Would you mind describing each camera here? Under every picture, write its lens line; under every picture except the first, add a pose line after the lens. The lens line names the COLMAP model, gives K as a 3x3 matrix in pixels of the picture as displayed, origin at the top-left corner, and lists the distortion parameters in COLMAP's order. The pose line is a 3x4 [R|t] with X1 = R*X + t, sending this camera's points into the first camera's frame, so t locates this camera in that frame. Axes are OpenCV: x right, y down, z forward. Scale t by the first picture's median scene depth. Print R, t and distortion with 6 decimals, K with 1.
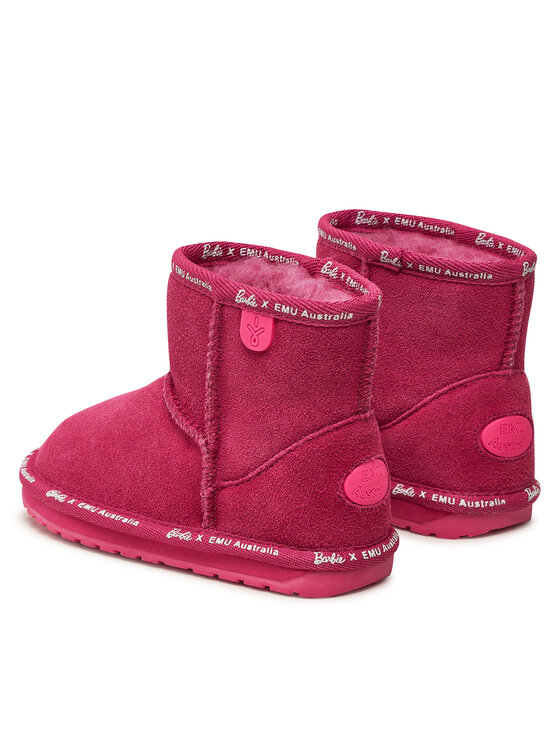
lens RADIAL K [[2206.2, 0, 280.0], [0, 2206.2, 373.0], [0, 0, 1]] dist [-0.095854, -0.486423]
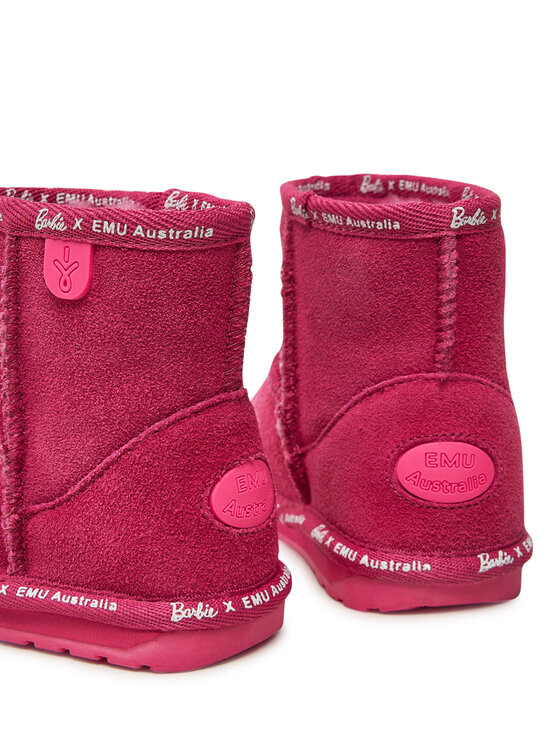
lens RADIAL K [[1201.5, 0, 280.0], [0, 1201.5, 373.0], [0, 0, 1]] dist [-0.127579, -0.026463]
pose [[0.994062, -0.041351, 0.100649, 0.014944], [0.050514, 0.994637, -0.090254, 0.046677], [-0.096377, 0.094802, 0.990820, 0.635232]]
